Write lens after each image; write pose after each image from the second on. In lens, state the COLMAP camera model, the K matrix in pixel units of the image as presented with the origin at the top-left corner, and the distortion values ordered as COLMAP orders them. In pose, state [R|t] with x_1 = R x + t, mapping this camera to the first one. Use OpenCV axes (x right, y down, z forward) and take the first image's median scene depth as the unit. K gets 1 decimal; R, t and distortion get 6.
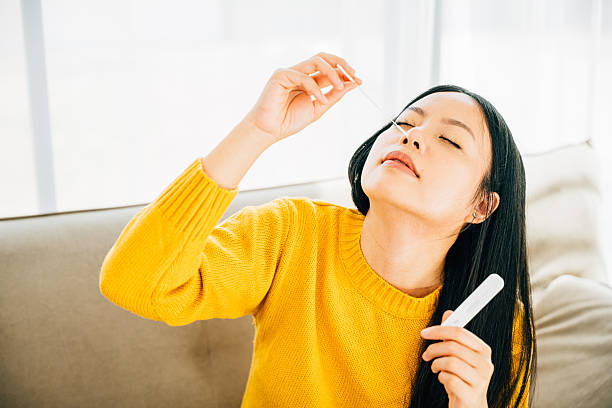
lens RADIAL K [[1022.5, 0, 306.0], [0, 1022.5, 204.0], [0, 0, 1]] dist [-0.070489, -0.134296]
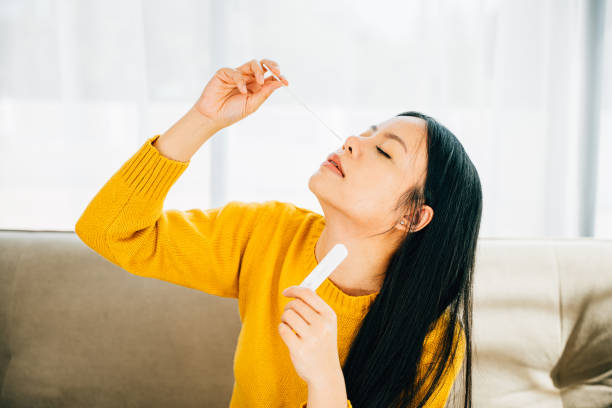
lens RADIAL K [[1022.5, 0, 306.0], [0, 1022.5, 204.0], [0, 0, 1]] dist [-0.070489, -0.134296]
pose [[0.897389, 0.100875, -0.429556, 0.535204], [-0.176111, 0.974497, -0.139069, 0.159812], [0.404572, 0.200449, 0.892268, -0.015950]]
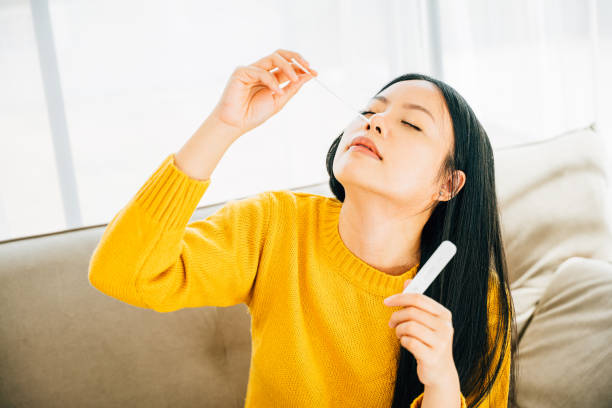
lens RADIAL K [[1026.3, 0, 306.0], [0, 1026.3, 204.0], [0, 0, 1]] dist [-0.016805, -0.000448]
pose [[0.995115, -0.067039, -0.072468, 0.101460], [0.064638, 0.997296, -0.034978, 0.049800], [0.074617, 0.030123, 0.996757, -0.068189]]
